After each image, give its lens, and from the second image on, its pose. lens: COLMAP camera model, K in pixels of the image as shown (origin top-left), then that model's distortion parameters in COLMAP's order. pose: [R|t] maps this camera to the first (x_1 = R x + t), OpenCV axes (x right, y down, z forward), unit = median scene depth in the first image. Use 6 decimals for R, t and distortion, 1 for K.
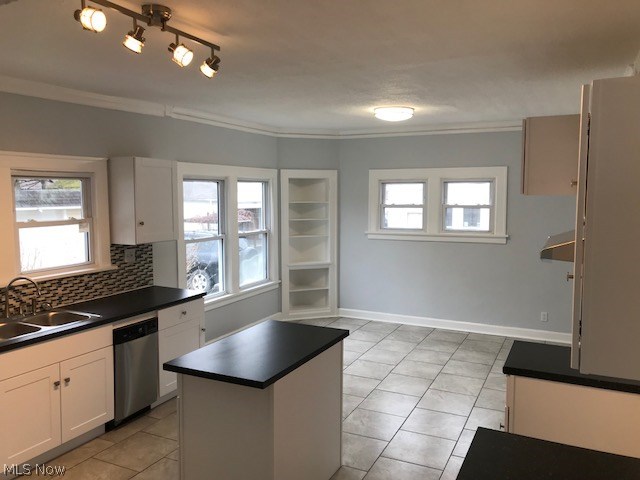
lens RADIAL K [[526.7, 0, 320.0], [0, 526.7, 240.0], [0, 0, 1]] dist [0.012663, 0.004339]
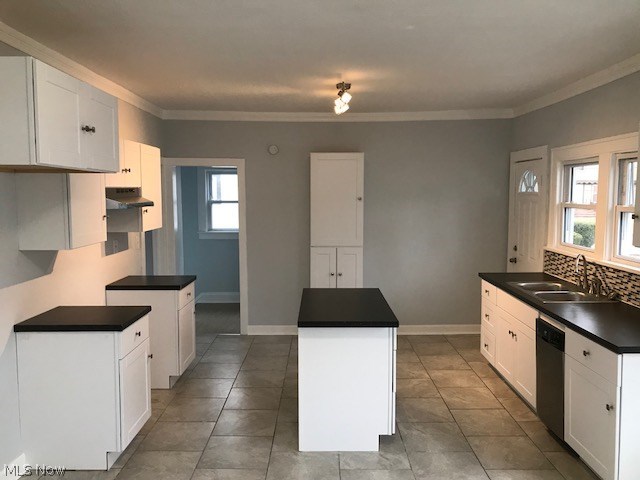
lens RADIAL K [[526.7, 0, 320.0], [0, 526.7, 240.0], [0, 0, 1]] dist [0.012663, 0.004339]
pose [[-0.905953, 0.037605, -0.421706, 0.323903], [-0.038993, 0.984403, 0.171552, -0.104256], [0.421580, 0.171862, -0.890356, 1.449104]]
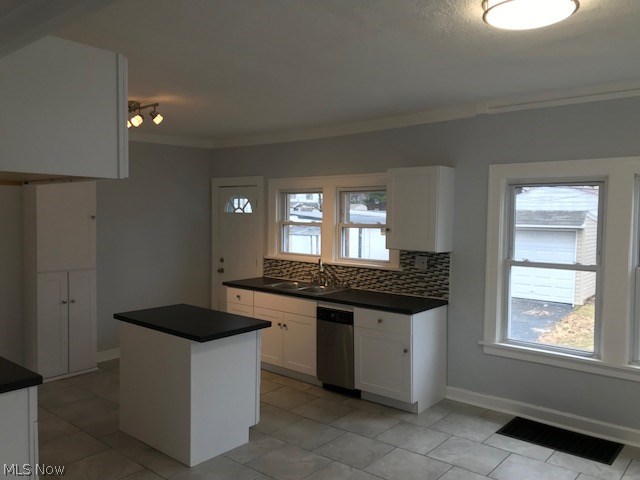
lens RADIAL K [[523.7, 0, 320.0], [0, 523.7, 240.0], [0, 0, 1]] dist [0.092062, -0.186921]
pose [[-0.256705, 0.046118, -0.965389, 0.733084], [-0.097305, 0.992552, 0.073290, -0.075941], [0.961579, 0.112751, -0.250305, 1.139358]]
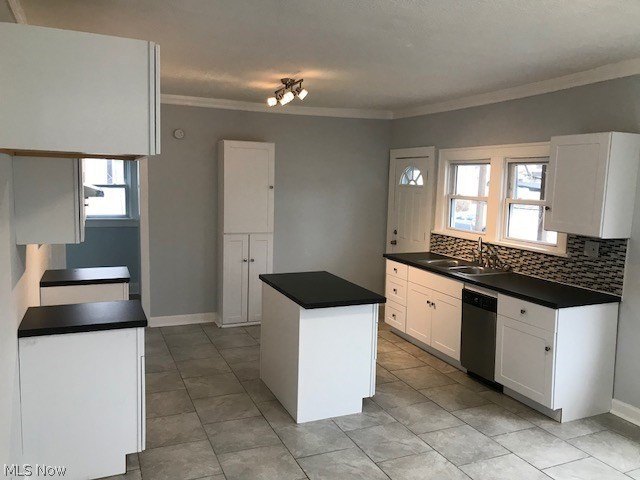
lens RADIAL K [[526.7, 0, 320.0], [0, 526.7, 240.0], [0, 0, 1]] dist [0.012663, 0.004339]
pose [[-0.658869, 0.068786, -0.749107, 0.623547], [-0.095097, 0.980206, 0.173648, -0.100141], [0.746223, 0.185649, -0.639285, 1.307258]]
